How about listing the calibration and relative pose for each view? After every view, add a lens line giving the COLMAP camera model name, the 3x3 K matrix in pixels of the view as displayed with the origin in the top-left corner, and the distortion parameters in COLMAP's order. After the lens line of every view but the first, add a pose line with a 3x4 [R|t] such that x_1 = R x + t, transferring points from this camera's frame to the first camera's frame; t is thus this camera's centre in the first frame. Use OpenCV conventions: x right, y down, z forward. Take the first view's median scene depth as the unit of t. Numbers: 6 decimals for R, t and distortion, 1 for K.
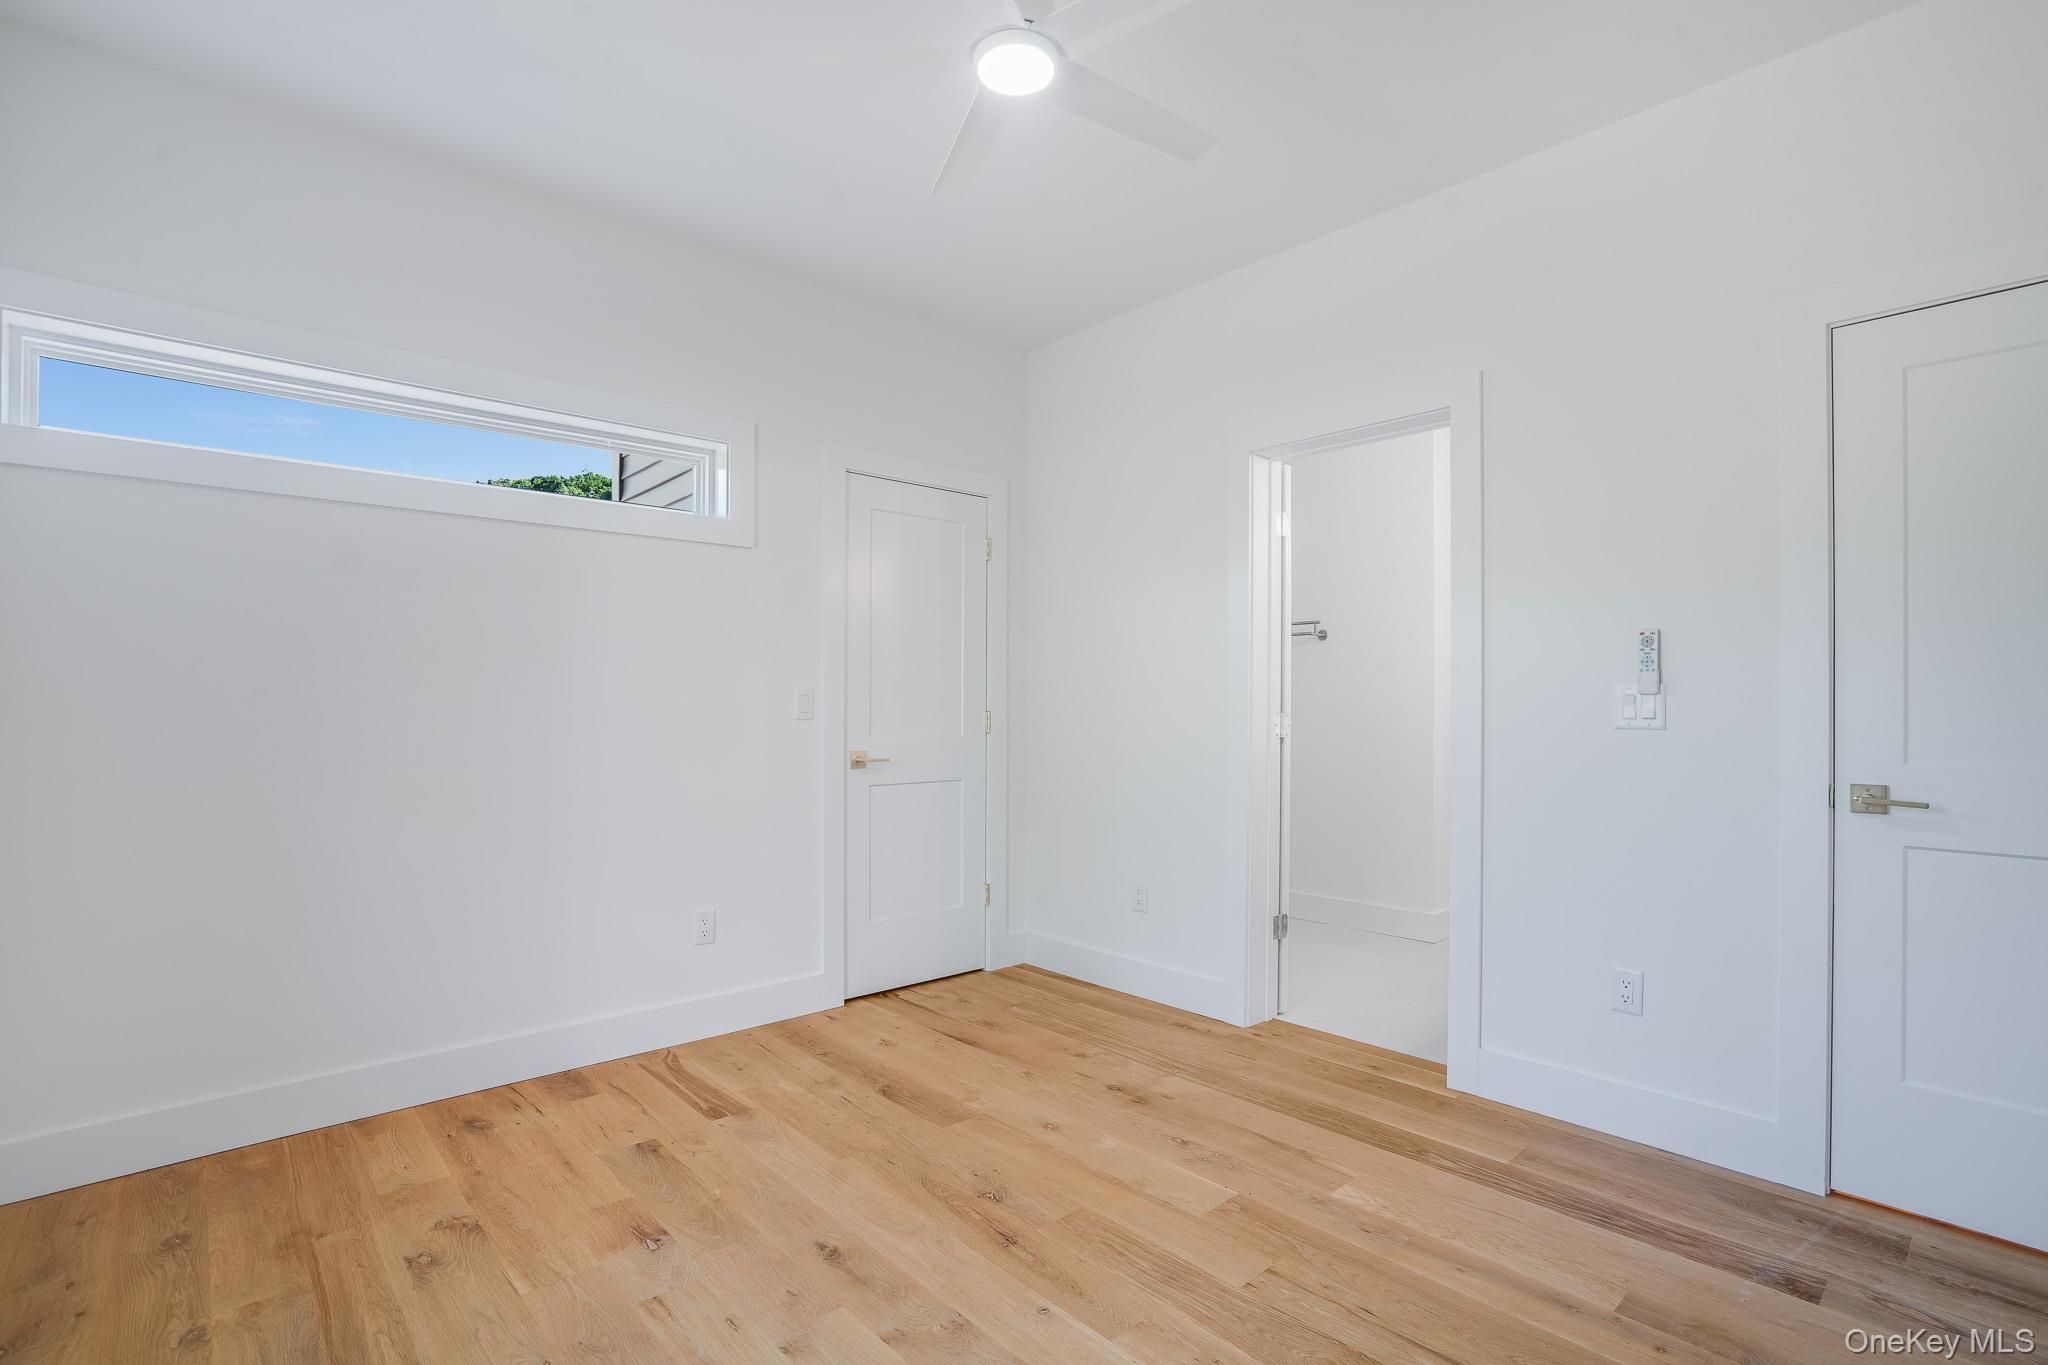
lens RADIAL K [[948.1, 0, 1029.7], [0, 948.1, 690.1], [0, 0, 1]] dist [-0.003735, 0.003105]
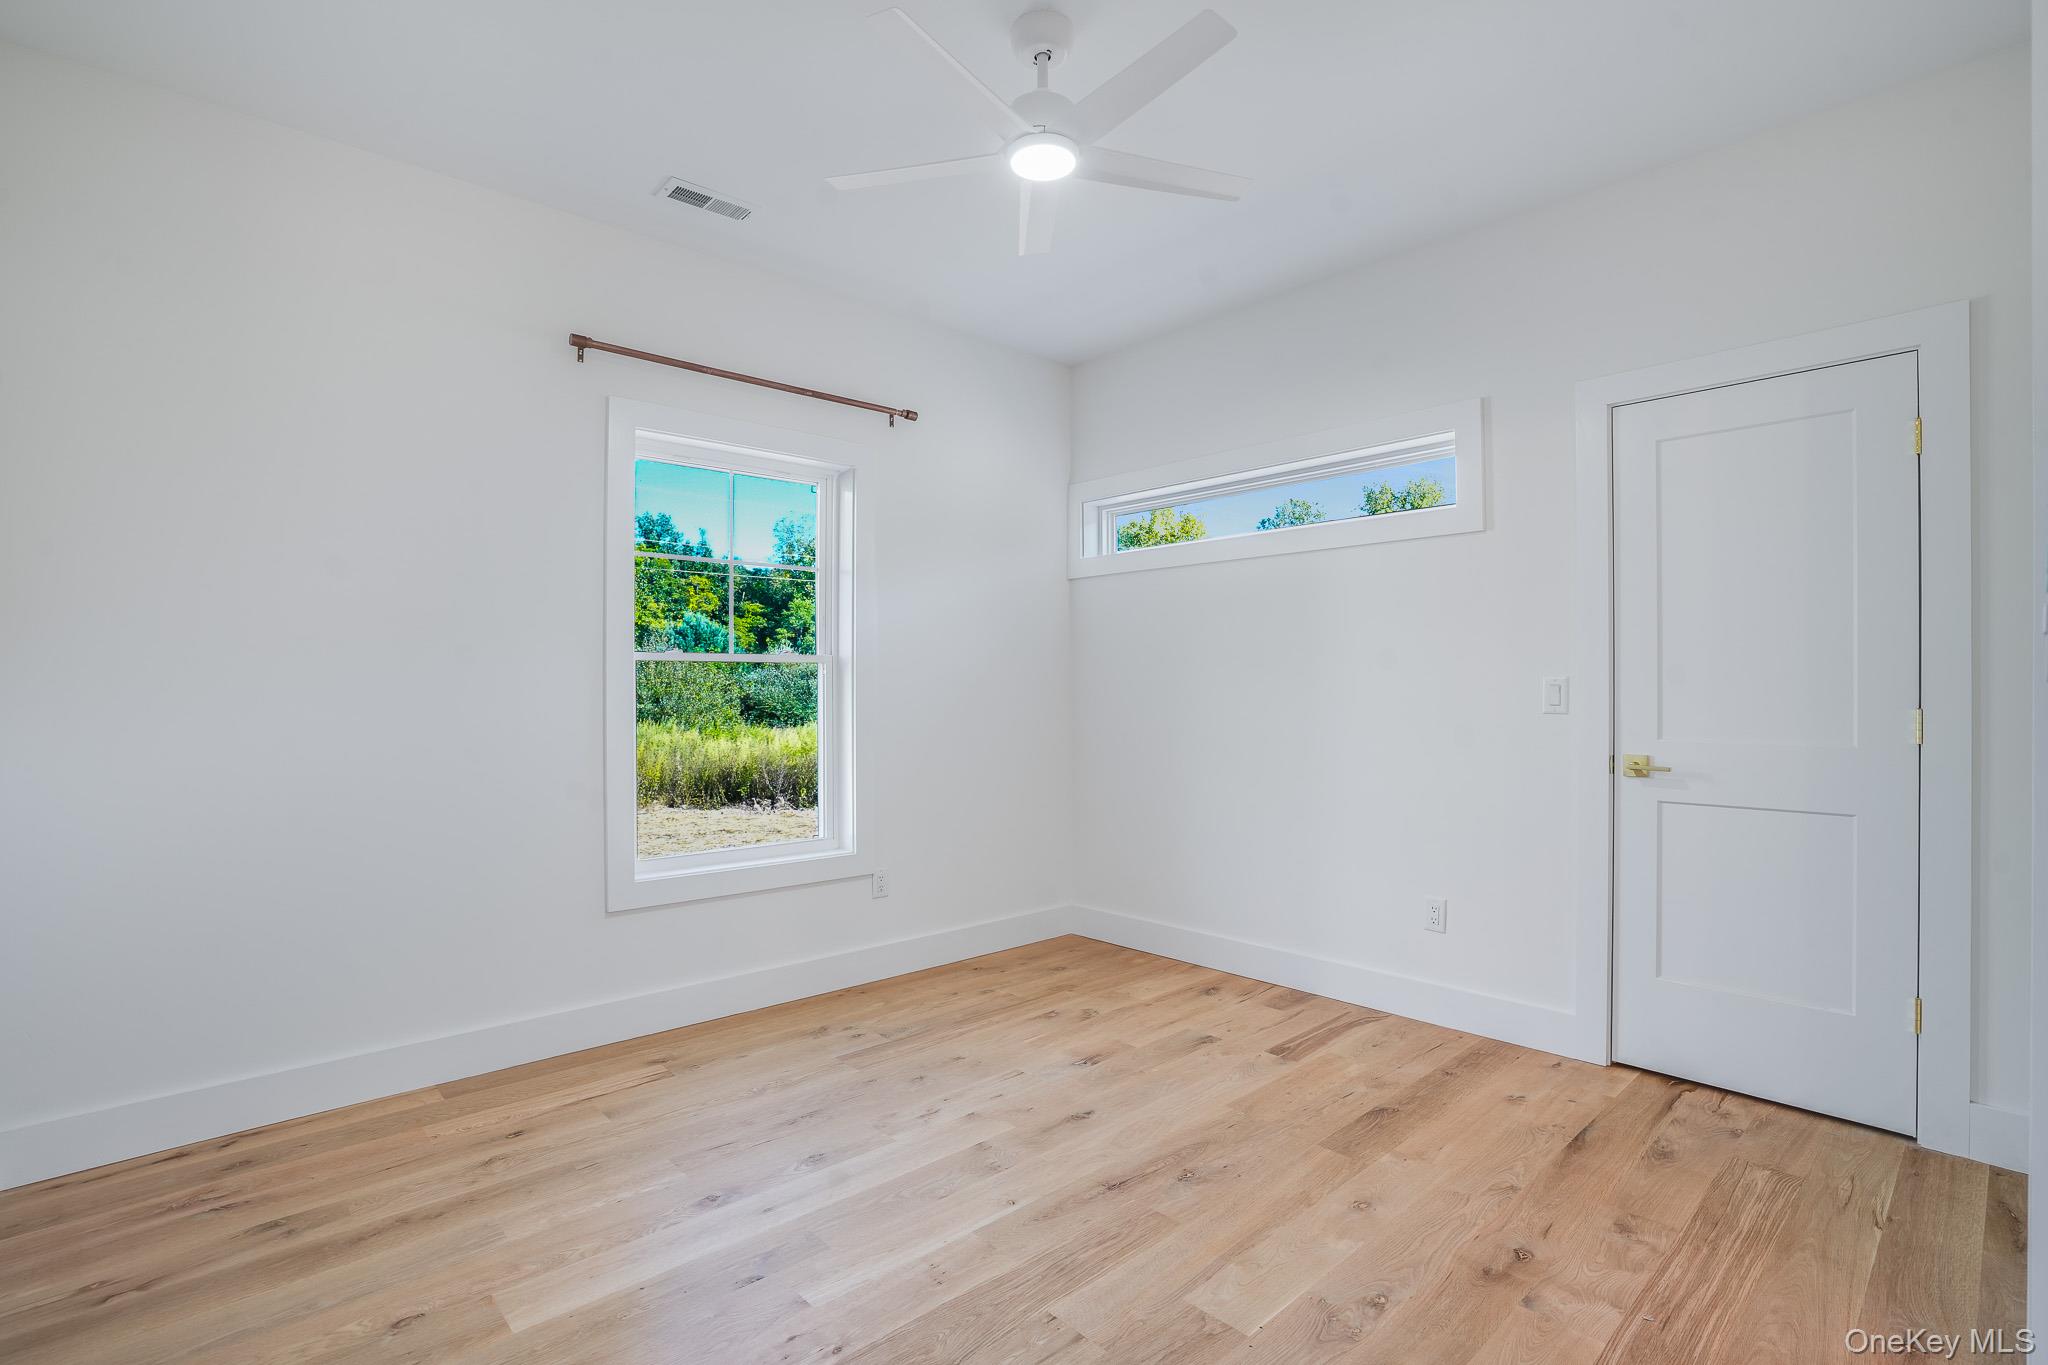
lens RADIAL K [[948.1, 0, 1029.1], [0, 948.1, 693.3], [0, 0, 1]] dist [-0.003735, 0.003105]
pose [[0.011643, -0.007717, -0.999902, 0.801617], [0.029775, 0.999529, -0.007367, 0.005574], [0.999489, -0.029686, 0.011867, 0.663299]]
